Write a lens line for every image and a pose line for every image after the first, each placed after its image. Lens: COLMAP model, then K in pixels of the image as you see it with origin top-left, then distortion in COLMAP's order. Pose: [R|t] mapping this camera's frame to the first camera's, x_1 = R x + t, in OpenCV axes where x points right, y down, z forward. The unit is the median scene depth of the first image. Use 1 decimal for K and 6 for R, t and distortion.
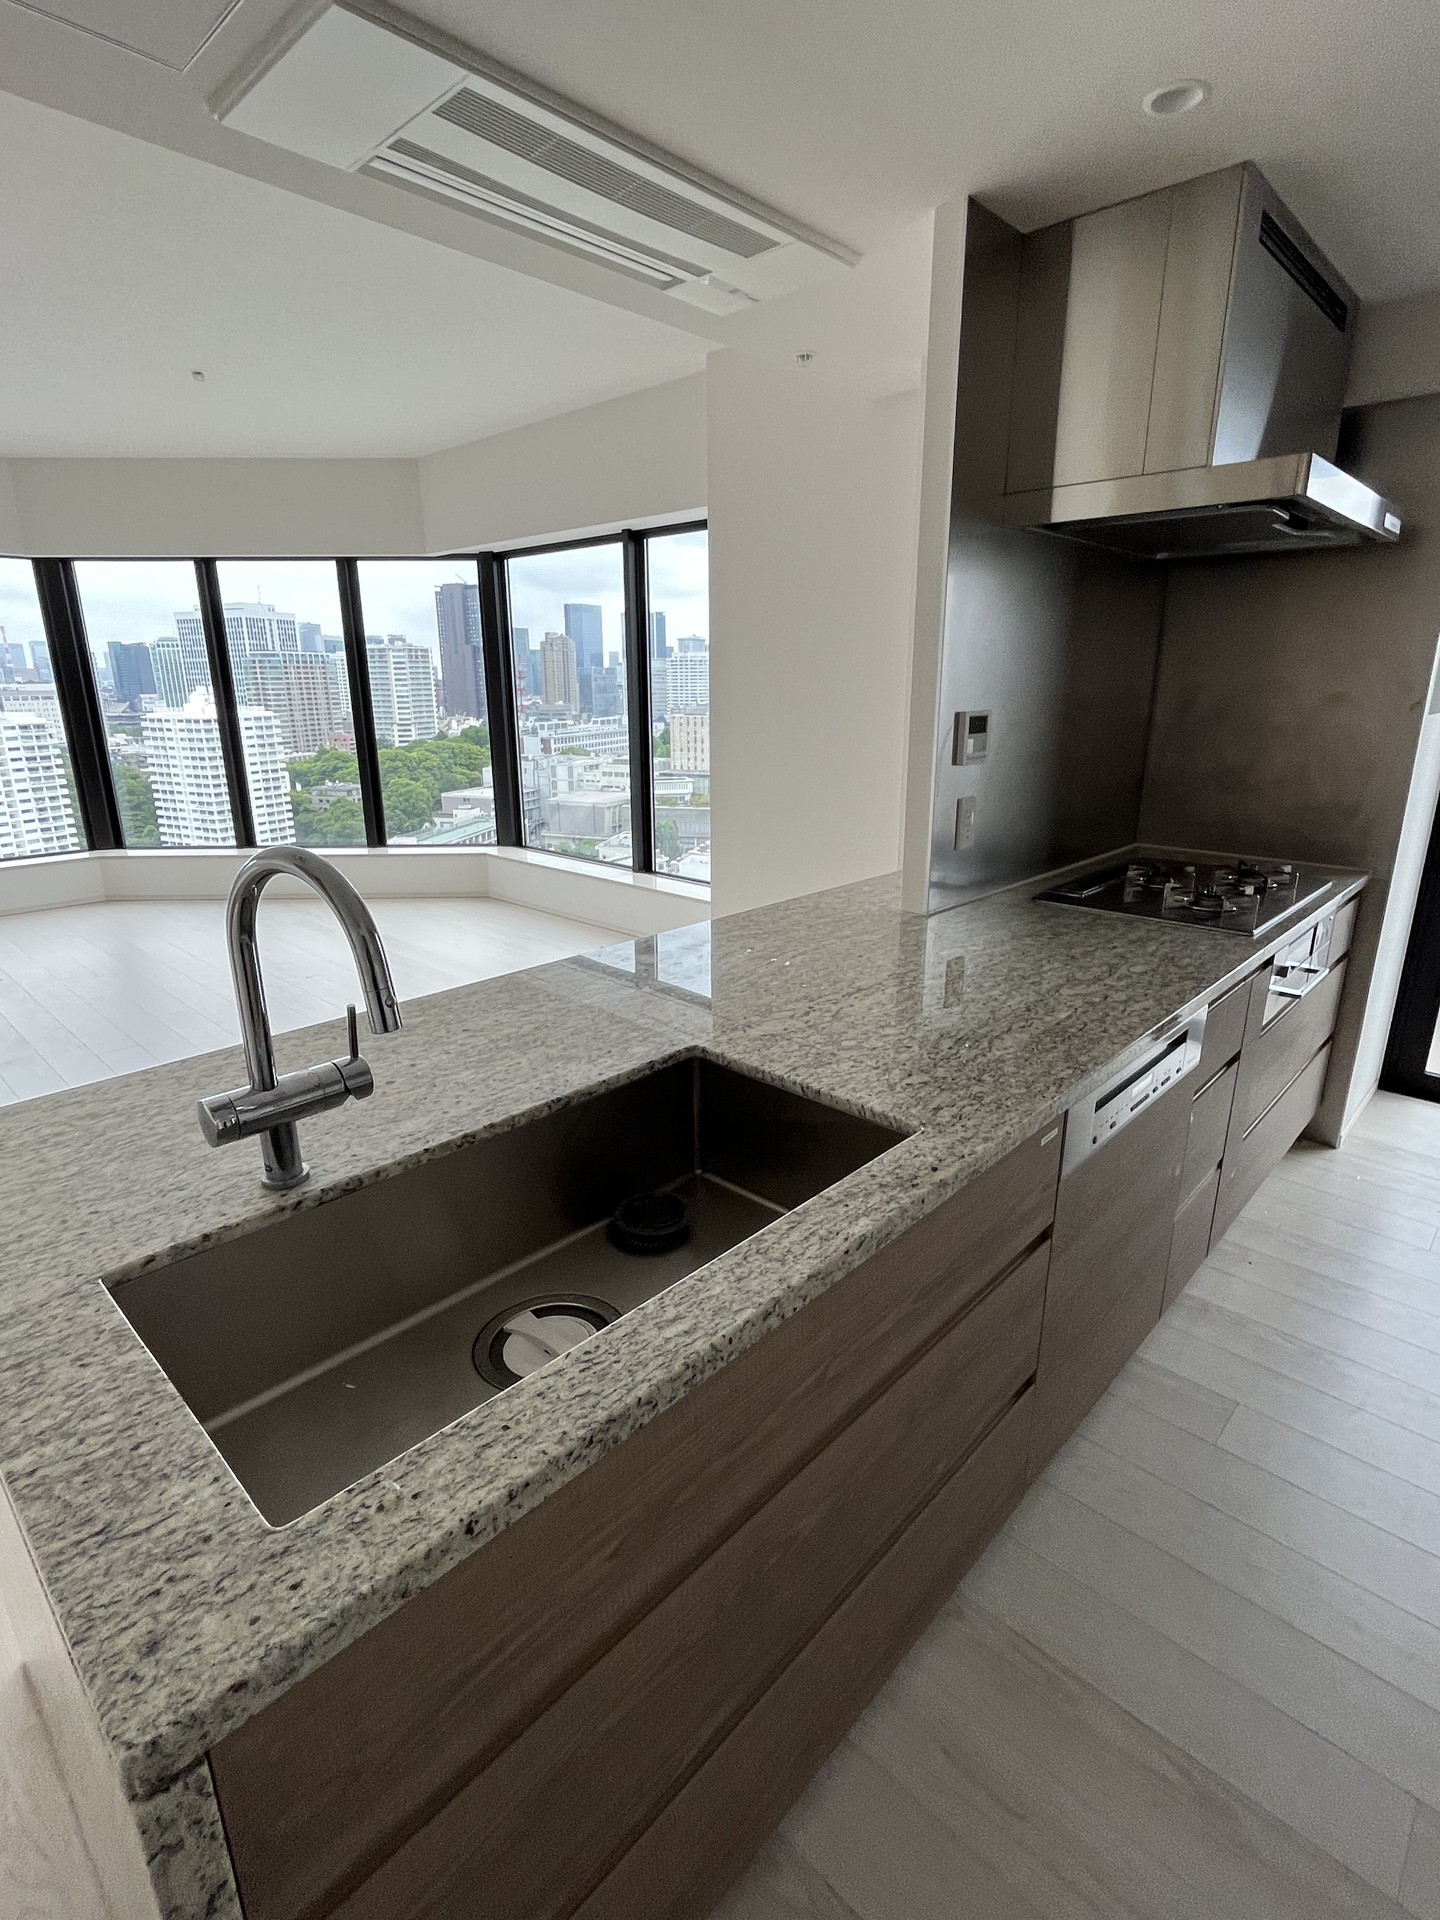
lens RADIAL K [[940.2, 0, 729.0], [0, 940.2, 957.5], [0, 0, 1]] dist [-0.001296, -0.000508]
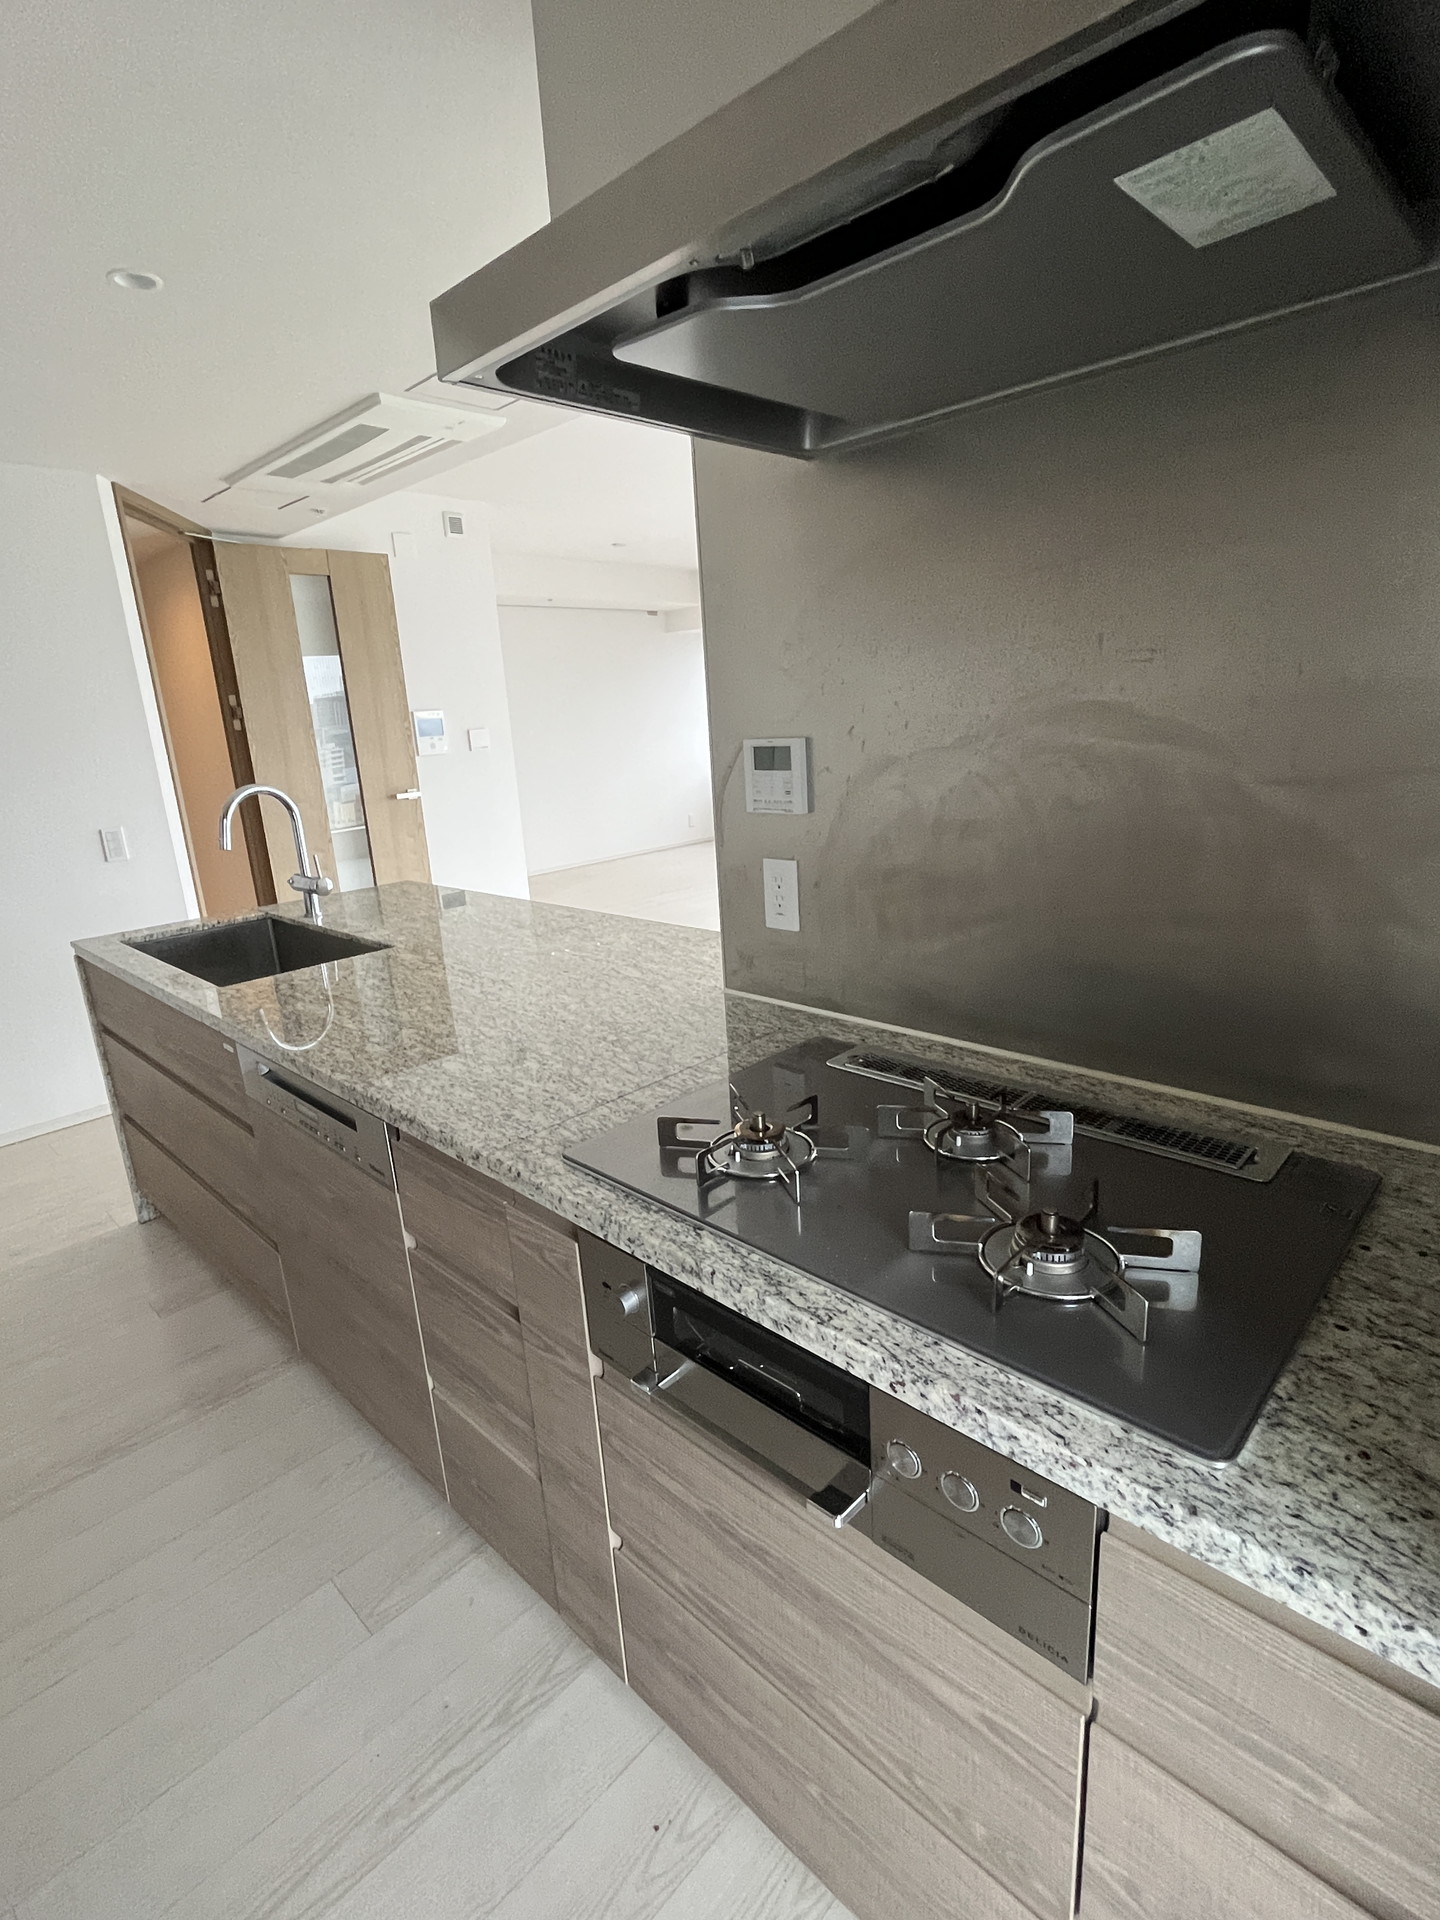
lens RADIAL K [[940.2, 0, 729.0], [0, 940.2, 957.5], [0, 0, 1]] dist [-0.001296, -0.000508]
pose [[-0.007512, 0.262015, -0.965034, 1.118111], [-0.229920, 0.938753, 0.256670, -0.318192], [0.973180, 0.223809, 0.053190, 1.094041]]
